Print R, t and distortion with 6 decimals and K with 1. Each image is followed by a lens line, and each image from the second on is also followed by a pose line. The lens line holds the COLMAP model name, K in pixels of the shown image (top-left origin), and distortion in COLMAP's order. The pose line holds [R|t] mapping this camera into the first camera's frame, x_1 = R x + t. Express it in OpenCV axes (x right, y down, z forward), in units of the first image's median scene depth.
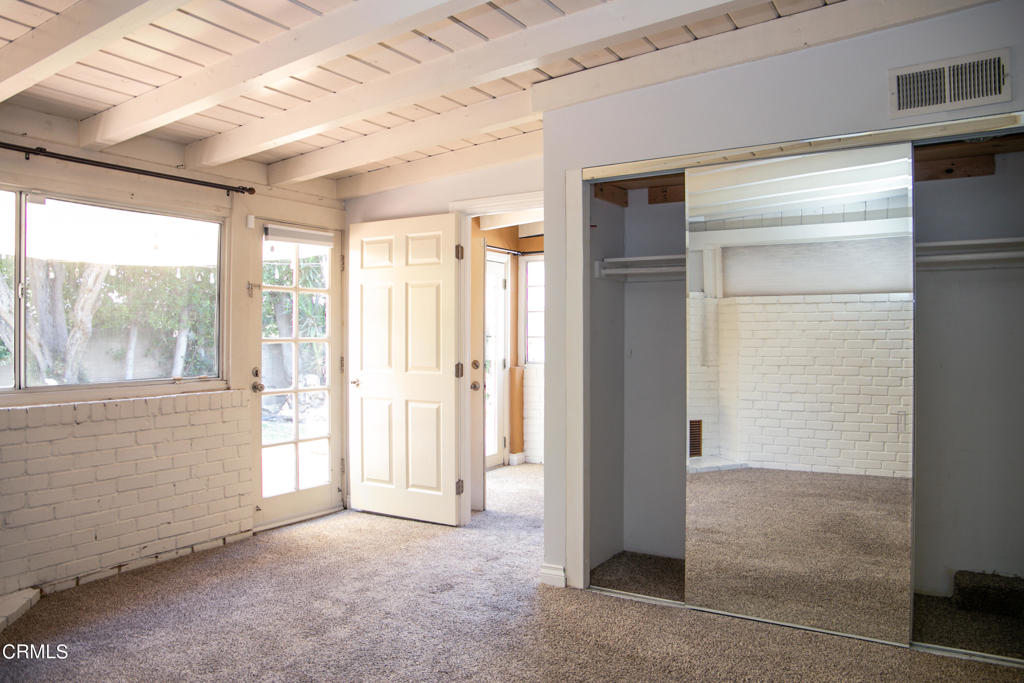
lens RADIAL K [[717.0, 0, 503.4], [0, 717.0, 337.6], [0, 0, 1]] dist [-0.093900, 0.009849]
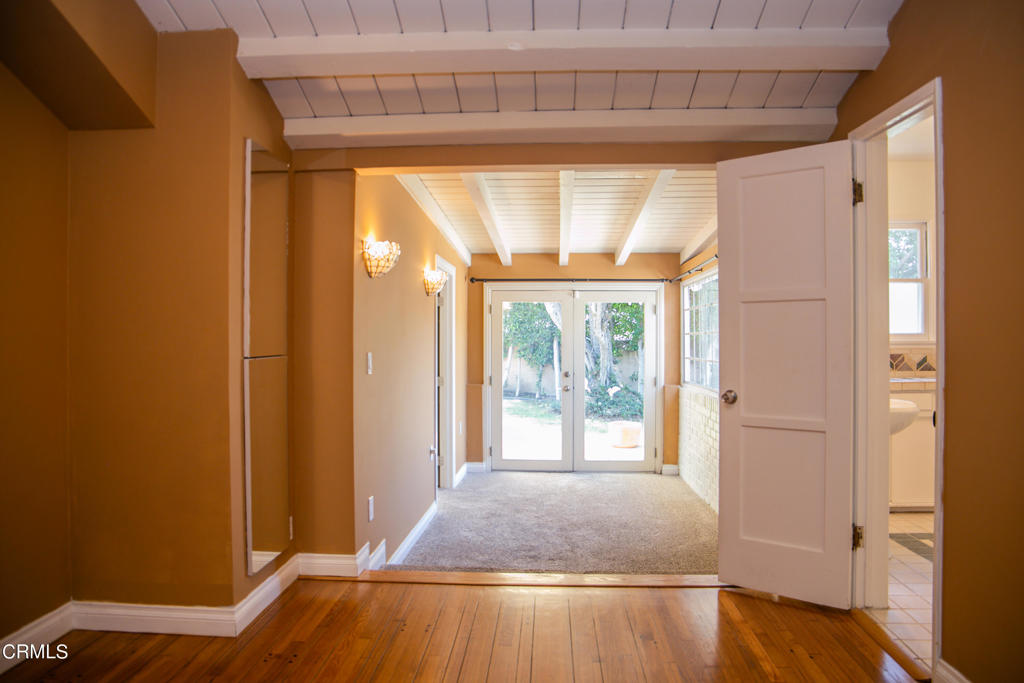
lens RADIAL K [[717.0, 0, 508.2], [0, 717.0, 341.8], [0, 0, 1]] dist [-0.093900, 0.009849]
pose [[0.463950, 0.007763, -0.885827, 0.854862], [-0.006740, 0.999964, 0.005234, -0.028779], [0.885836, 0.003542, 0.463986, 0.280361]]
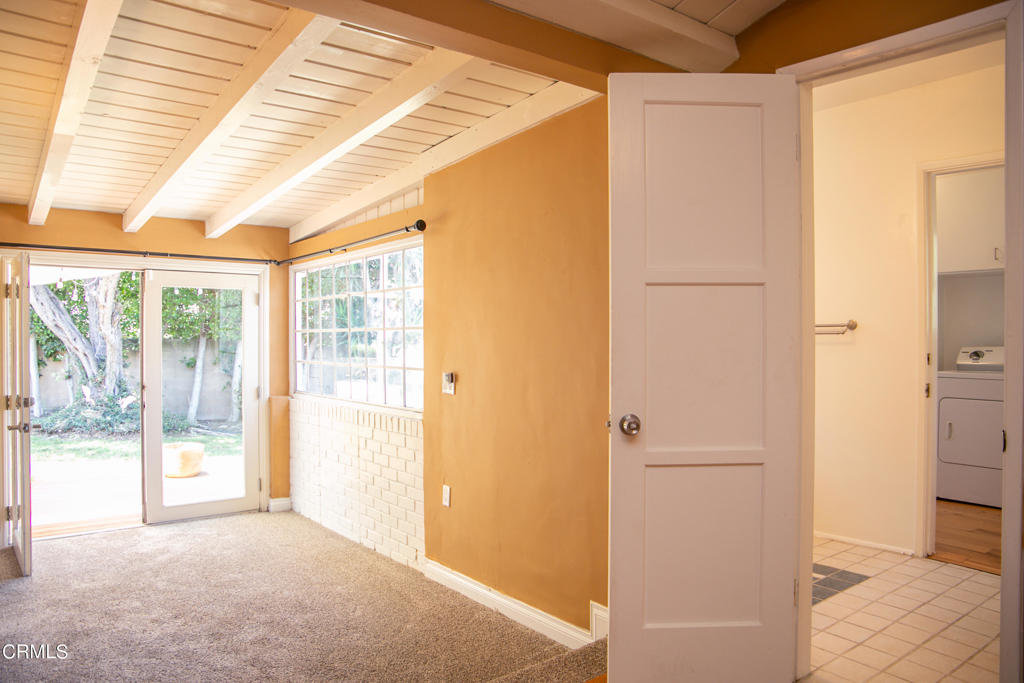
lens RADIAL K [[717.0, 0, 517.8], [0, 717.0, 336.0], [0, 0, 1]] dist [-0.093900, 0.009849]
pose [[0.936251, 0.002324, -0.351325, 0.574071], [-0.003711, 0.999988, -0.003275, -0.029017], [0.351313, 0.004370, 0.936248, 0.313406]]
